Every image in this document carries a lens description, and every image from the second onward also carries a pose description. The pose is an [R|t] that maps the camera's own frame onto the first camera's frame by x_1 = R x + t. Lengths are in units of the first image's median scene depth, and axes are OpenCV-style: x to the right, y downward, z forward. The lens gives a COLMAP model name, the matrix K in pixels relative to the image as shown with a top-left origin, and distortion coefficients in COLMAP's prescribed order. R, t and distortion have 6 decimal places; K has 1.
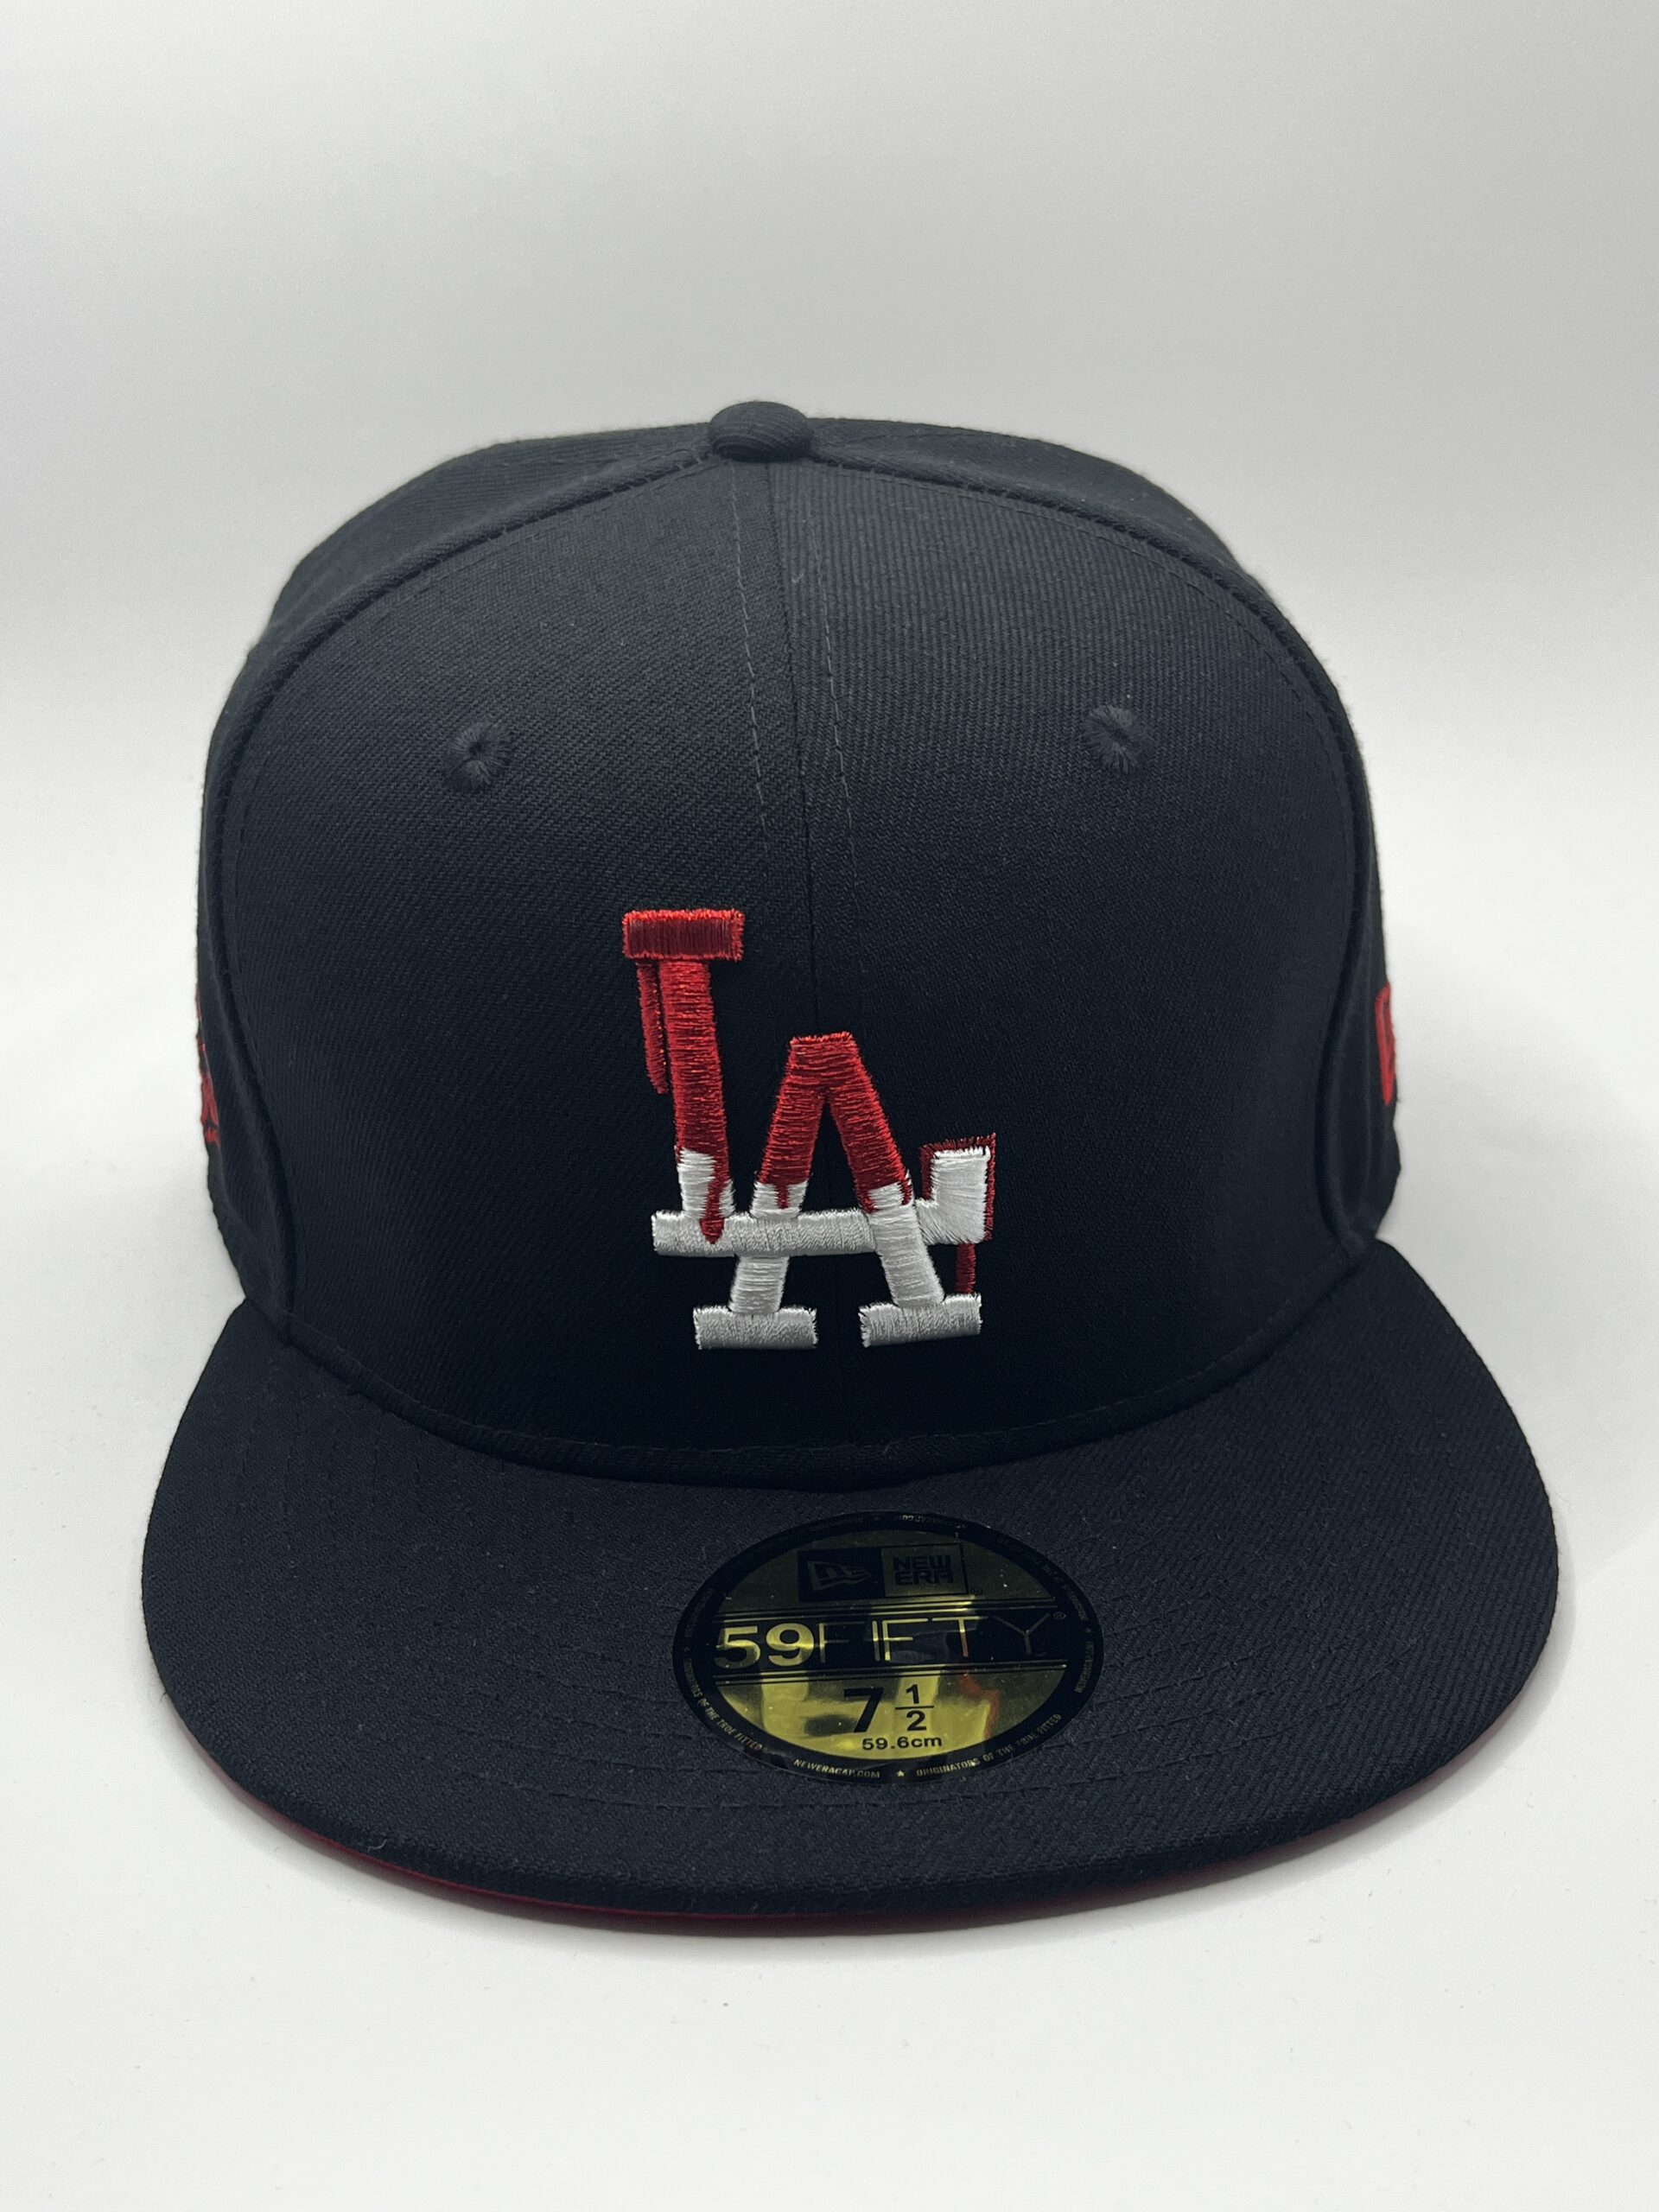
lens RADIAL K [[2263.8, 0, 829.5], [0, 2263.8, 1106.0], [0, 0, 1]] dist [0.168009, 0.002592]
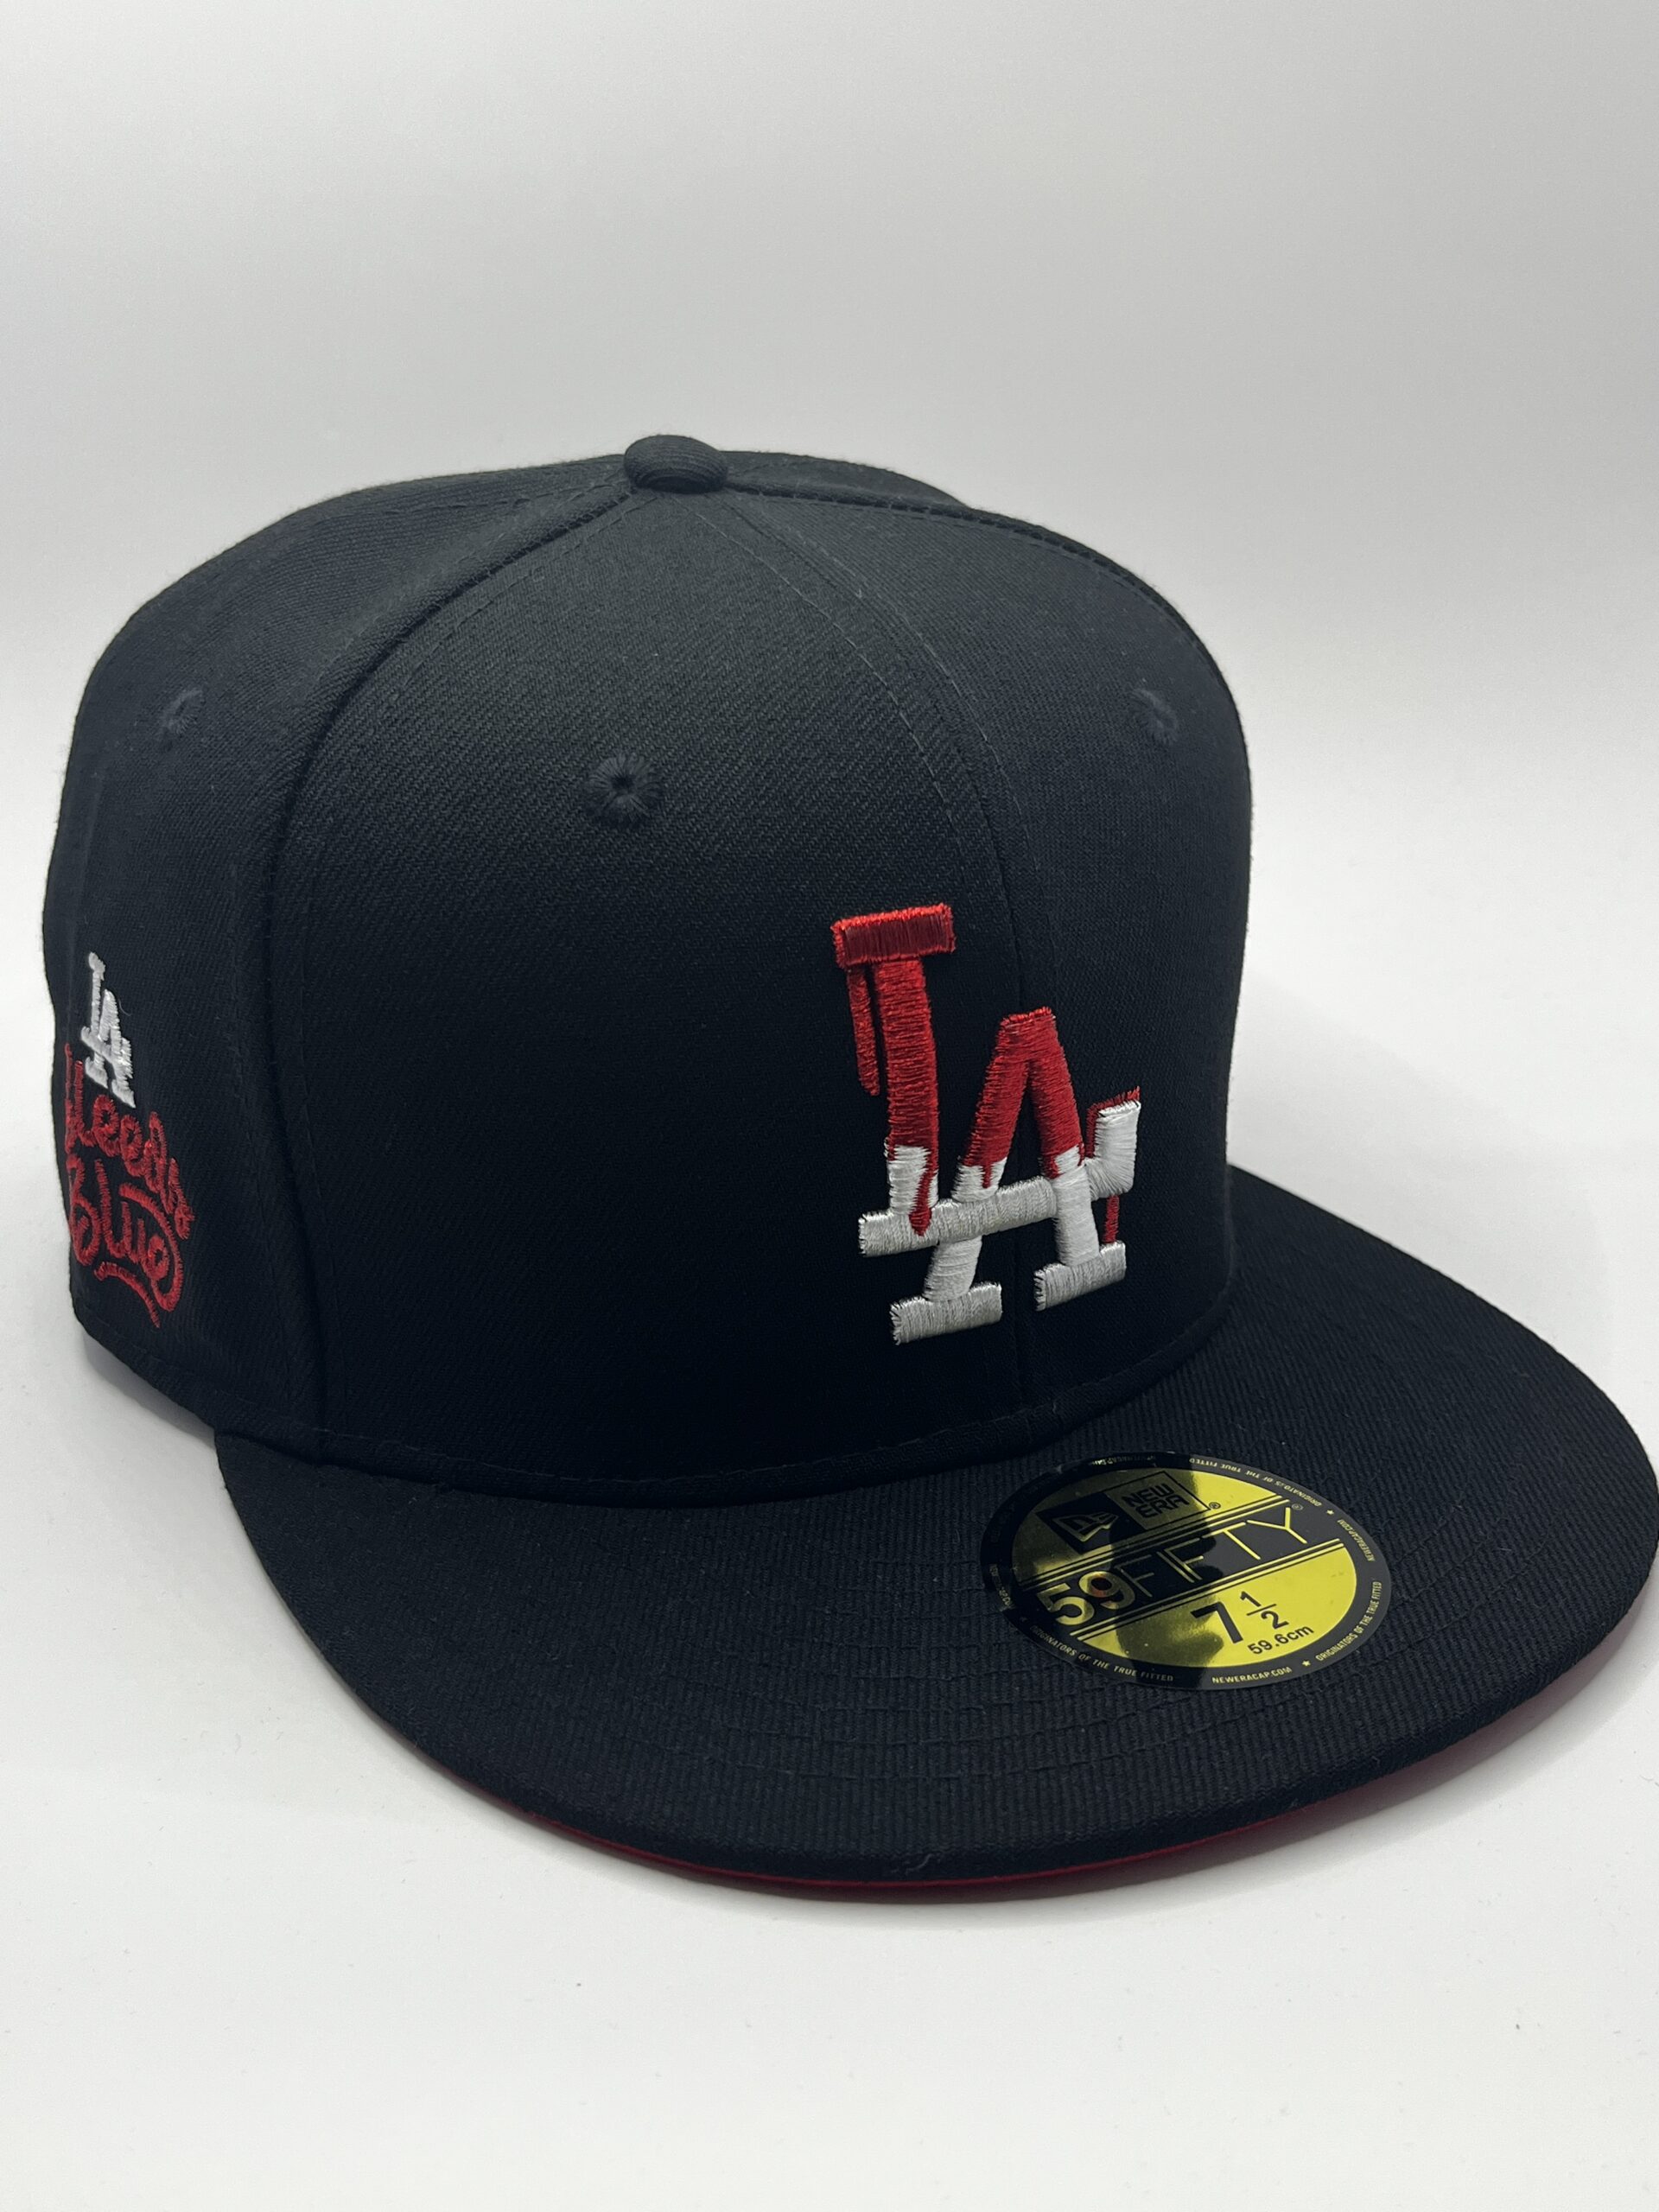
lens RADIAL K [[2263.8, 0, 829.5], [0, 2263.8, 1106.0], [0, 0, 1]] dist [0.168009, 0.002592]
pose [[0.895761, -0.157330, 0.415764, -0.506651], [0.170765, 0.985299, 0.004938, -0.009052], [-0.410429, 0.066574, 0.909459, 0.080773]]
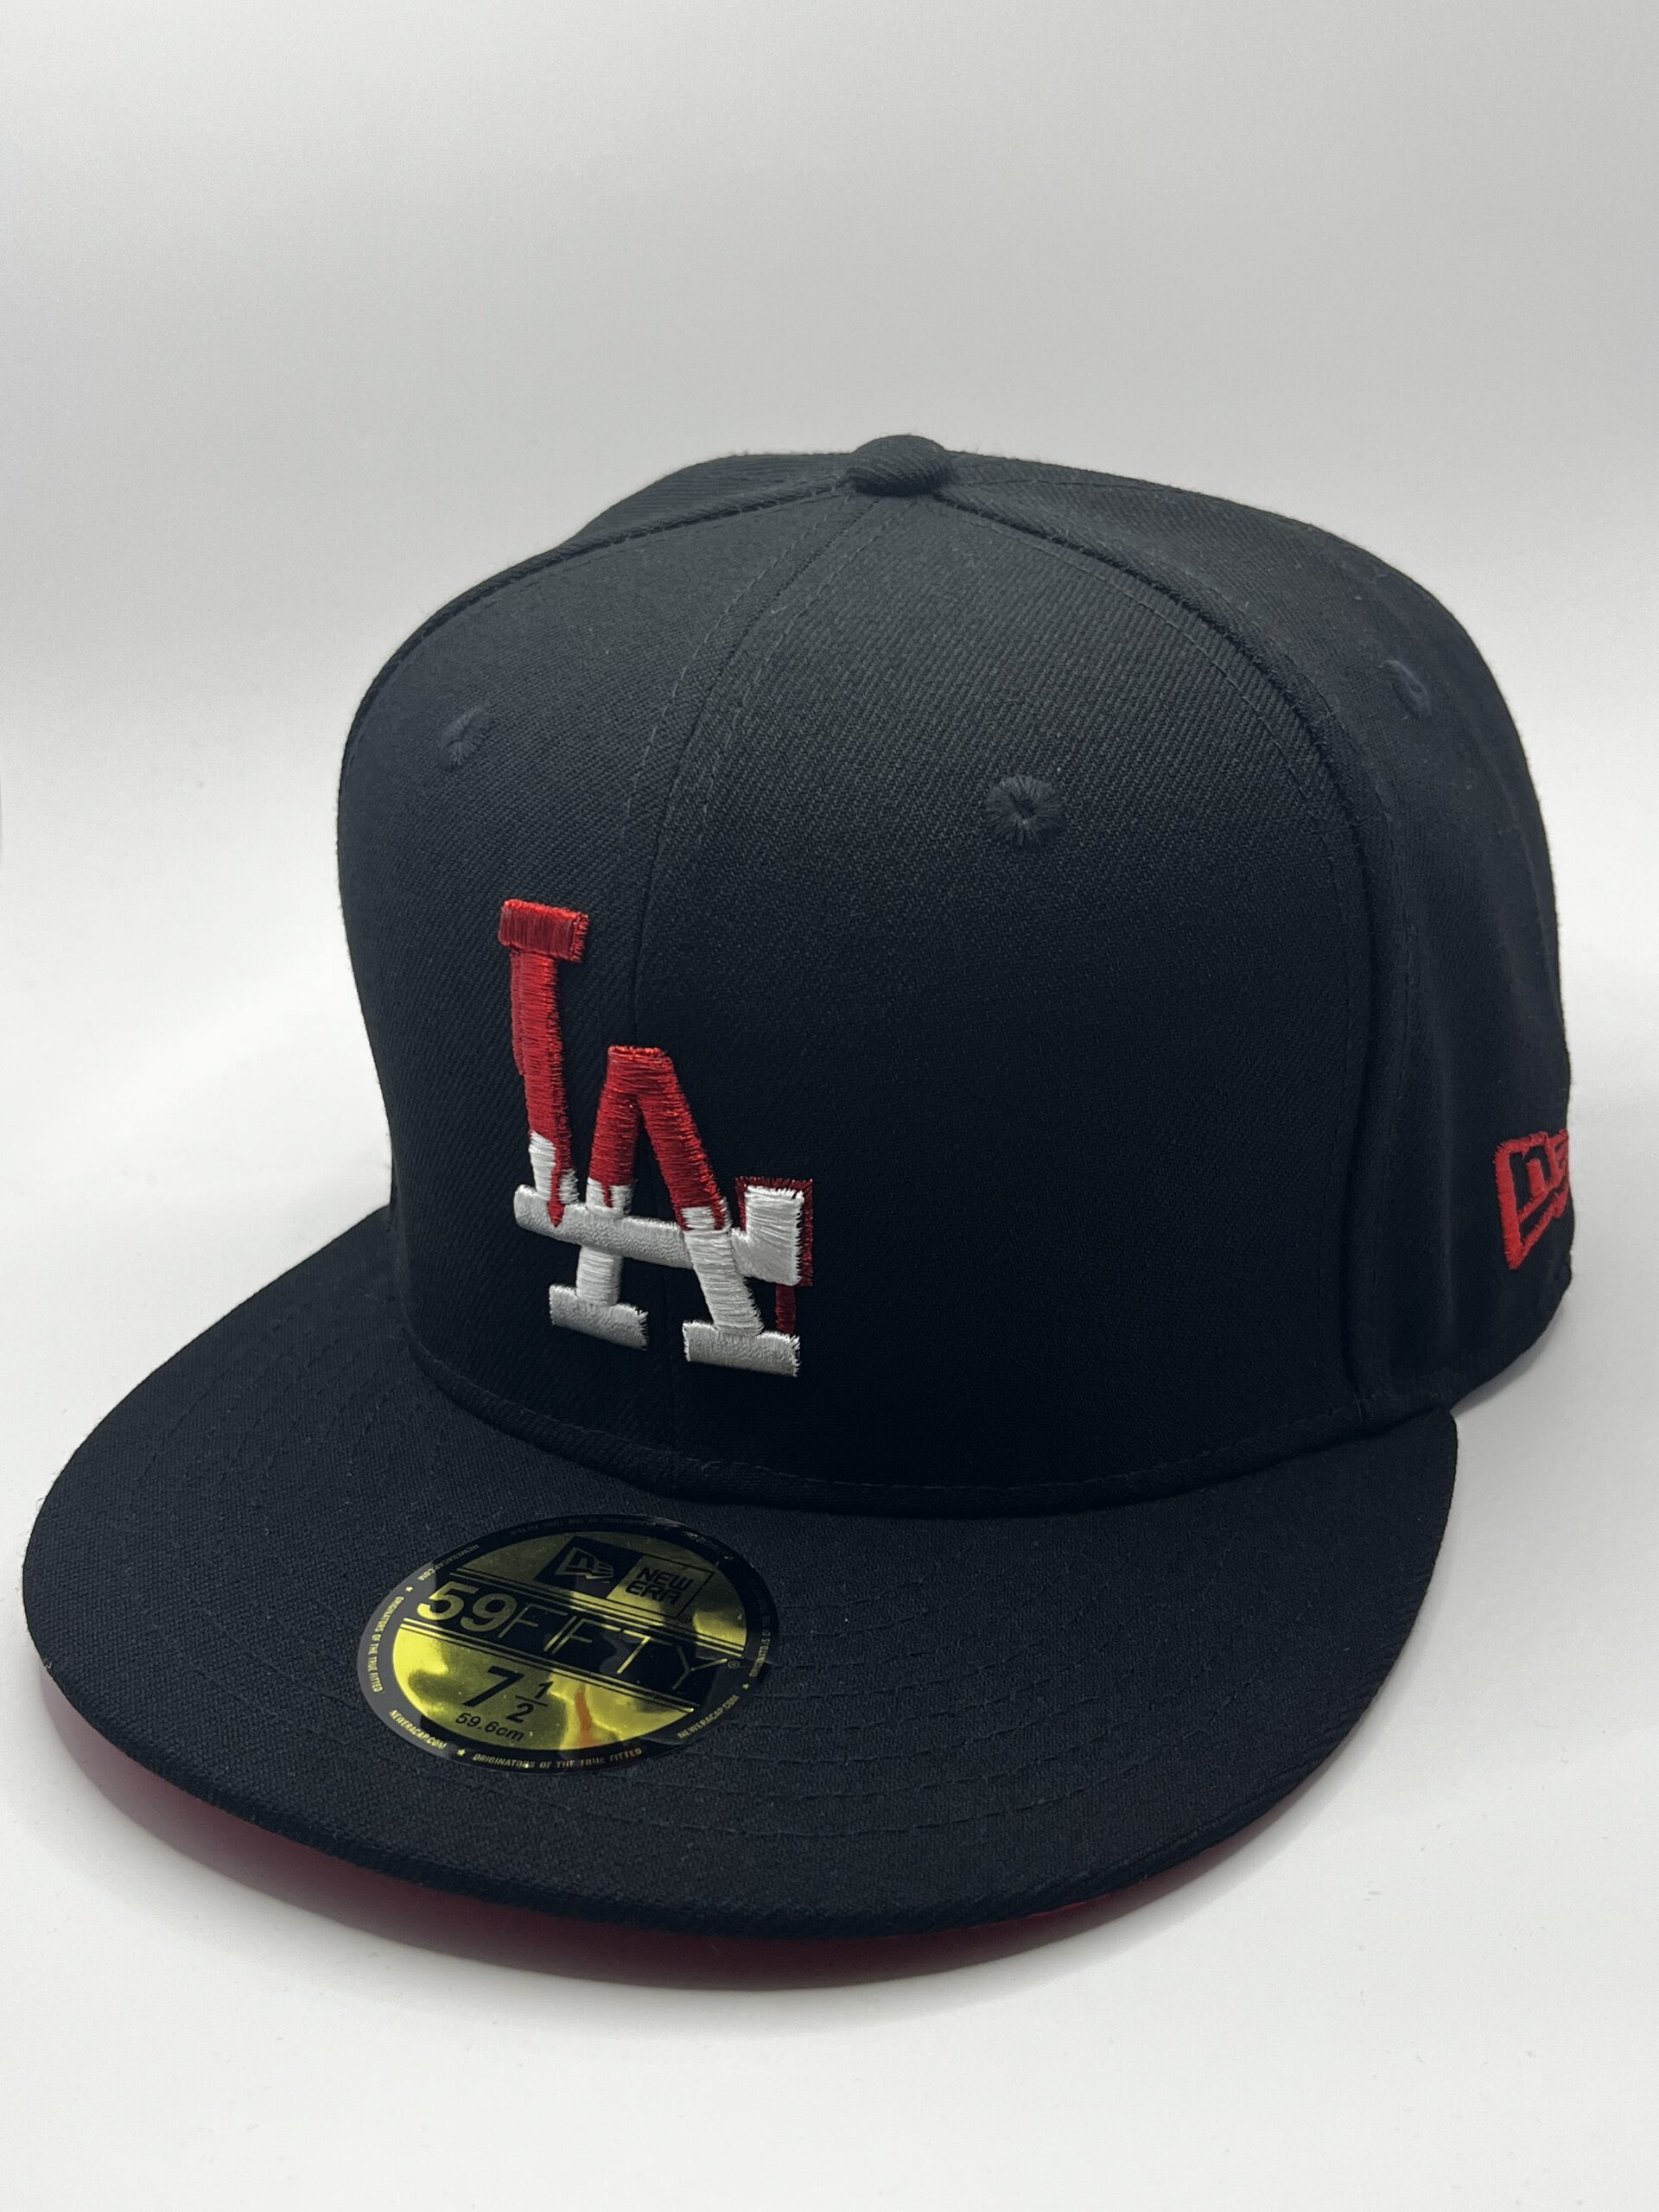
lens RADIAL K [[2263.8, 0, 829.5], [0, 2263.8, 1106.0], [0, 0, 1]] dist [0.168009, 0.002592]
pose [[0.890228, 0.198536, -0.409974, 0.481532], [-0.198608, 0.979140, 0.042899, -0.064136], [0.409938, 0.043234, 0.911088, 0.093647]]
